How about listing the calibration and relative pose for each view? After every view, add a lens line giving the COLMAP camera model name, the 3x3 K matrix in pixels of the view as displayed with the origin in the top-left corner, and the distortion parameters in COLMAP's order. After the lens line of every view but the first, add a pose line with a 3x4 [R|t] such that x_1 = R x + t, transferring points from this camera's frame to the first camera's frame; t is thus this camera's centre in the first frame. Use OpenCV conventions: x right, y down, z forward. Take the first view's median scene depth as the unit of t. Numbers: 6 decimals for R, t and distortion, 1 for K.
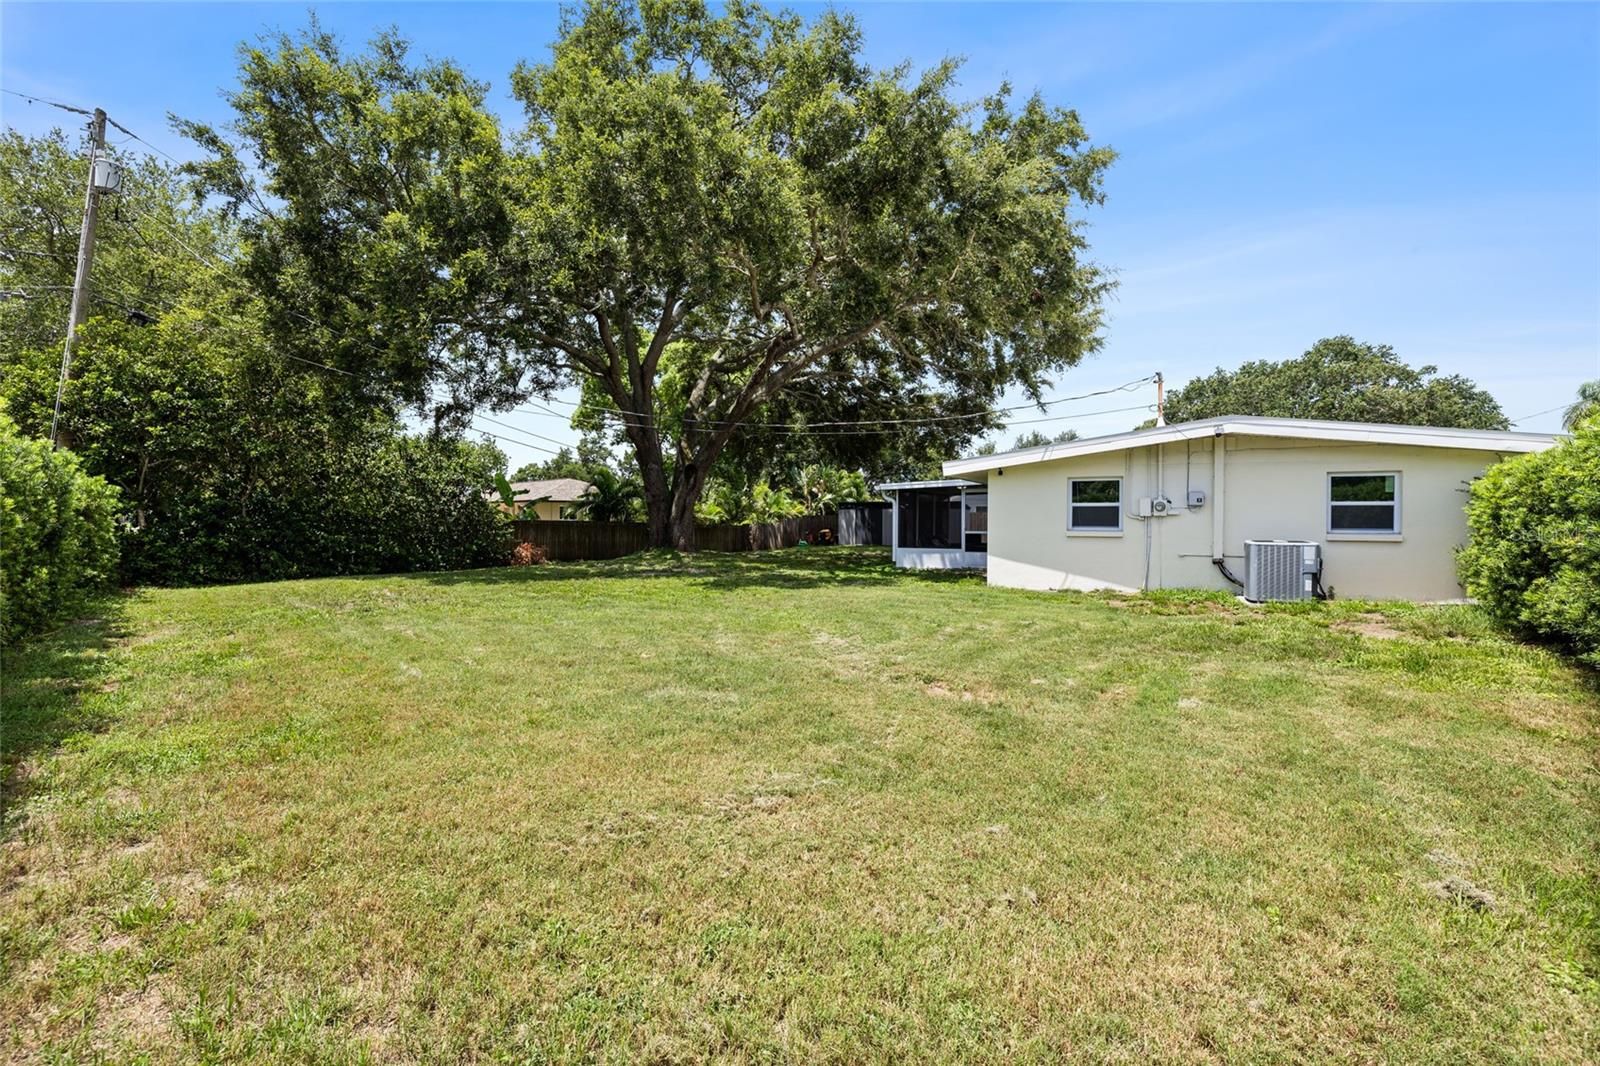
lens RADIAL K [[718.4, 0, 797.9], [0, 718.4, 531.7], [0, 0, 1]] dist [-0.008014, 0.000182]
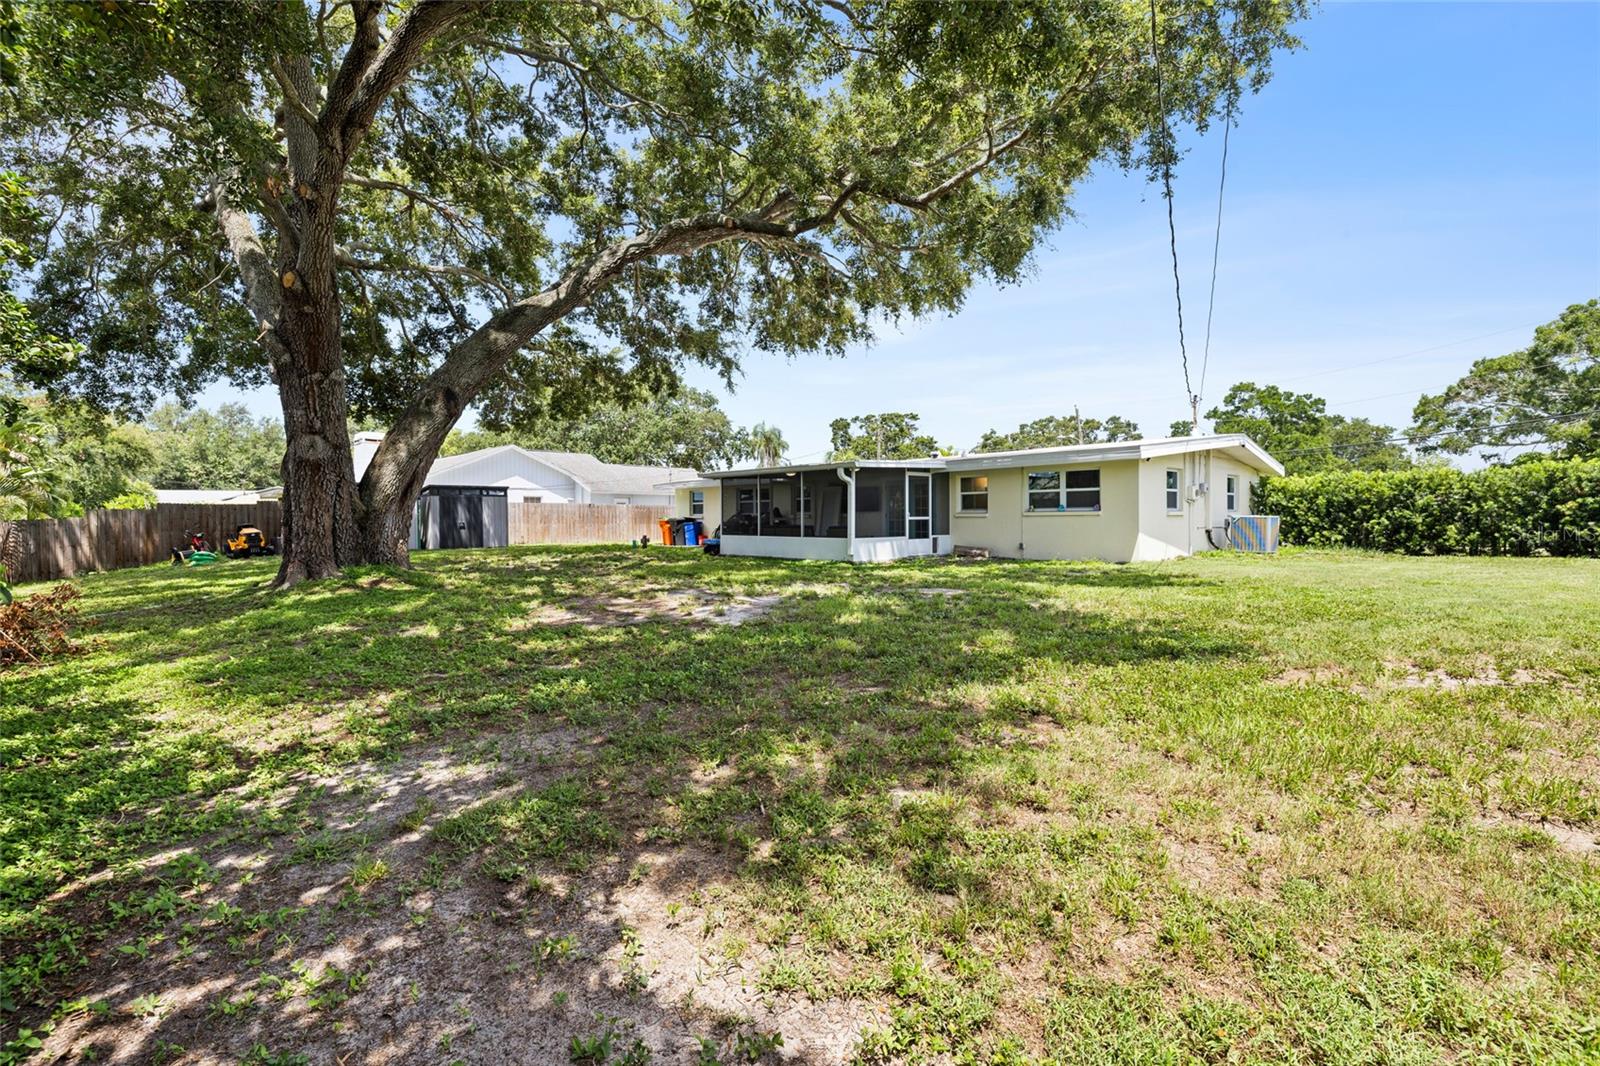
lens RADIAL K [[718.4, 0, 814.1], [0, 718.4, 528.9], [0, 0, 1]] dist [-0.008014, 0.000182]
pose [[0.344842, -0.020120, 0.938445, -0.648406], [0.020494, 0.999693, 0.013903, -0.000486], [-0.938437, 0.014439, 0.345149, 0.759805]]
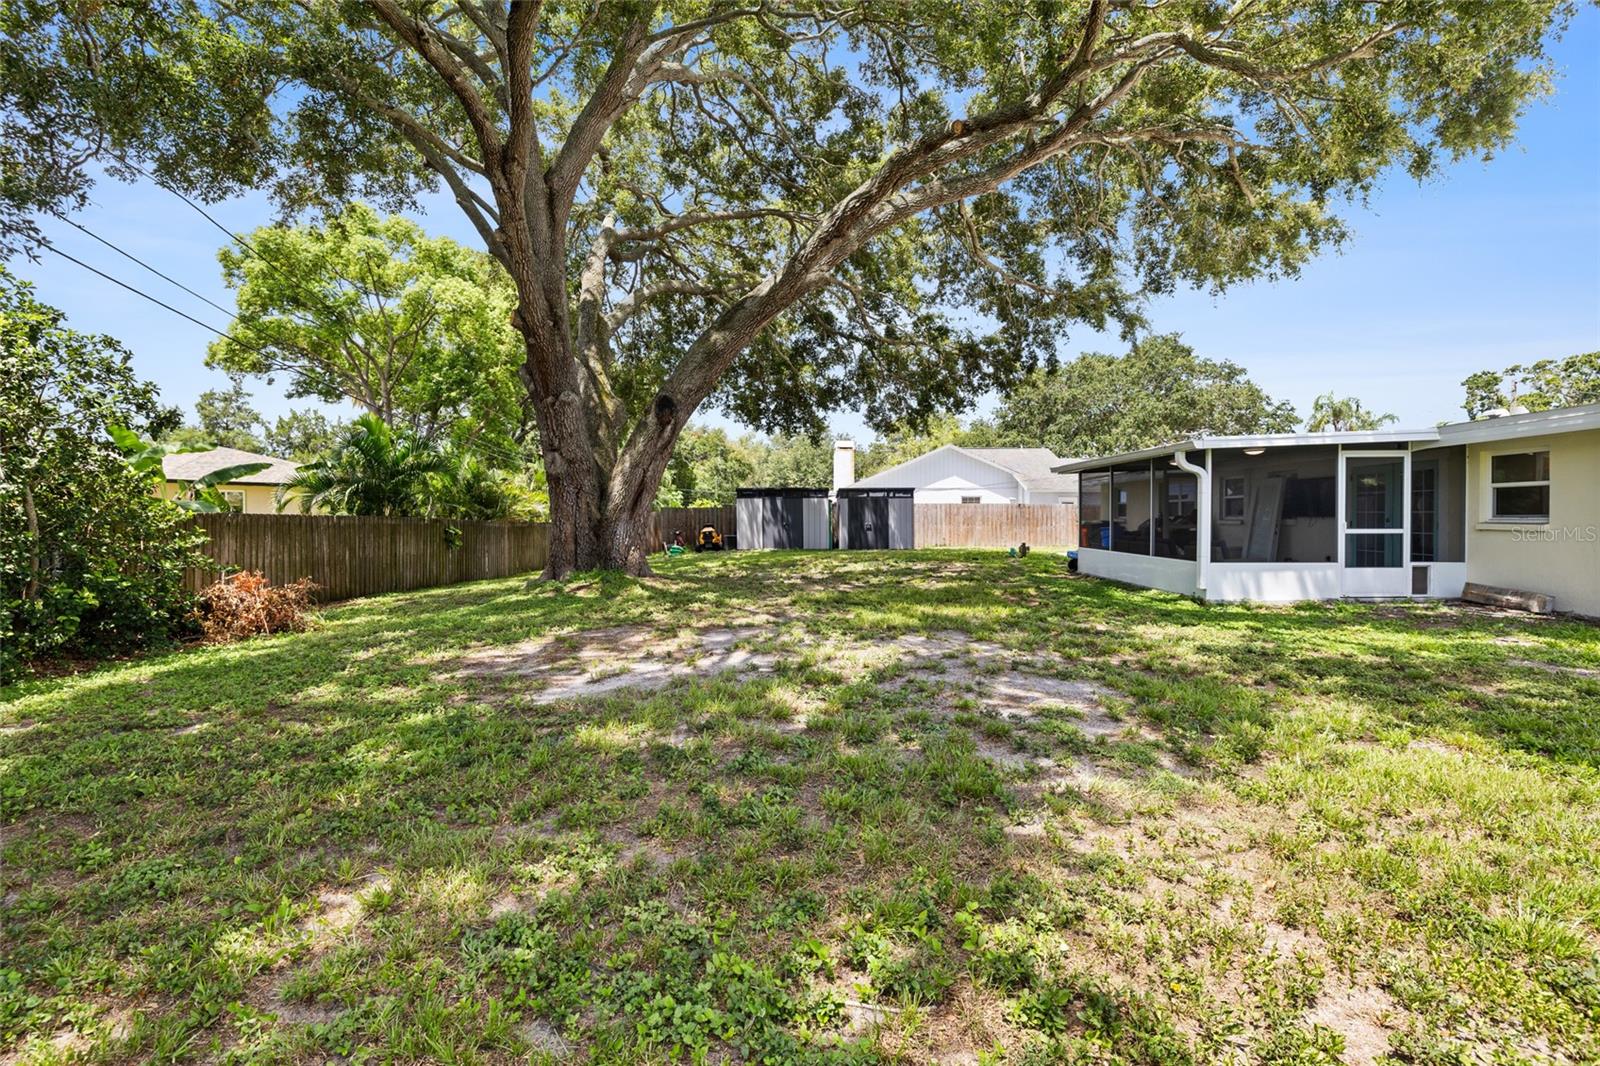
lens RADIAL K [[718.4, 0, 797.7], [0, 718.4, 522.9], [0, 0, 1]] dist [-0.008014, 0.000182]
pose [[0.904778, -0.008991, 0.425789, -0.344168], [0.010856, 0.999939, -0.001954, -0.008093], [-0.425745, 0.006391, 0.904820, 0.661915]]
